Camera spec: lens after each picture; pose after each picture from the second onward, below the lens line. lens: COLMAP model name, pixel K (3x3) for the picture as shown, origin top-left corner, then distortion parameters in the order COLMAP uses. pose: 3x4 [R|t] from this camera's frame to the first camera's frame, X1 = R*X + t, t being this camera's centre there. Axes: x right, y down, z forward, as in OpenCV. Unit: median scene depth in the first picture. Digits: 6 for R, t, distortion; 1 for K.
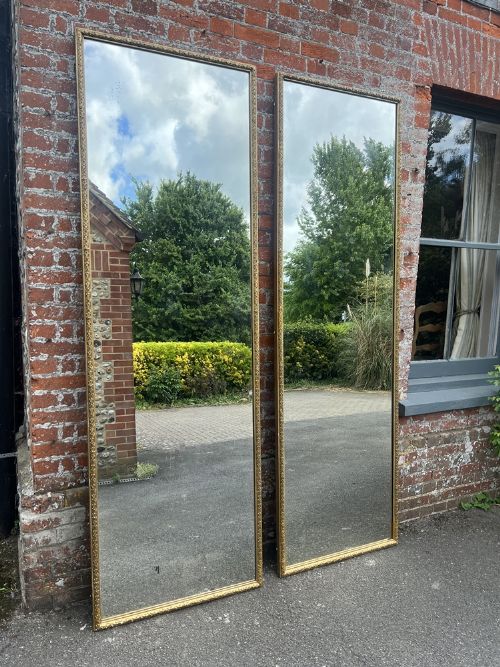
lens RADIAL K [[500.3, 0, 246.2], [0, 500.3, 335.4], [0, 0, 1]] dist [0.031830, -0.039529]
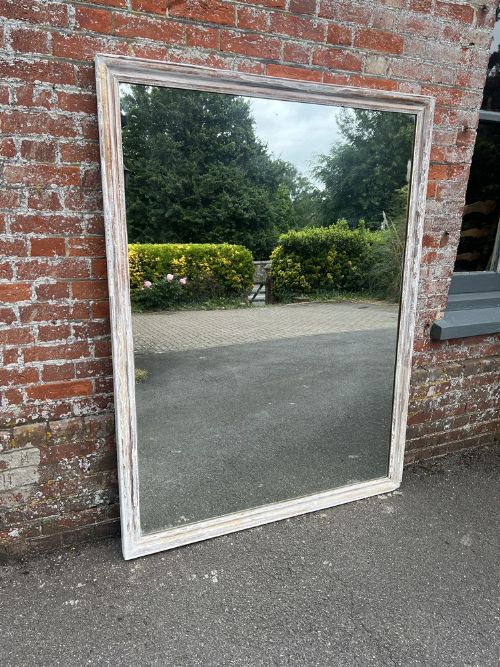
lens RADIAL K [[502.9, 0, 250.0], [0, 502.9, 333.5], [0, 0, 1]] dist [0.036929, -0.044161]
pose [[0.999525, 0.018801, -0.024412, 0.029144], [-0.014224, 0.984343, 0.175689, 0.011485], [0.027332, -0.175258, 0.984143, 0.207907]]
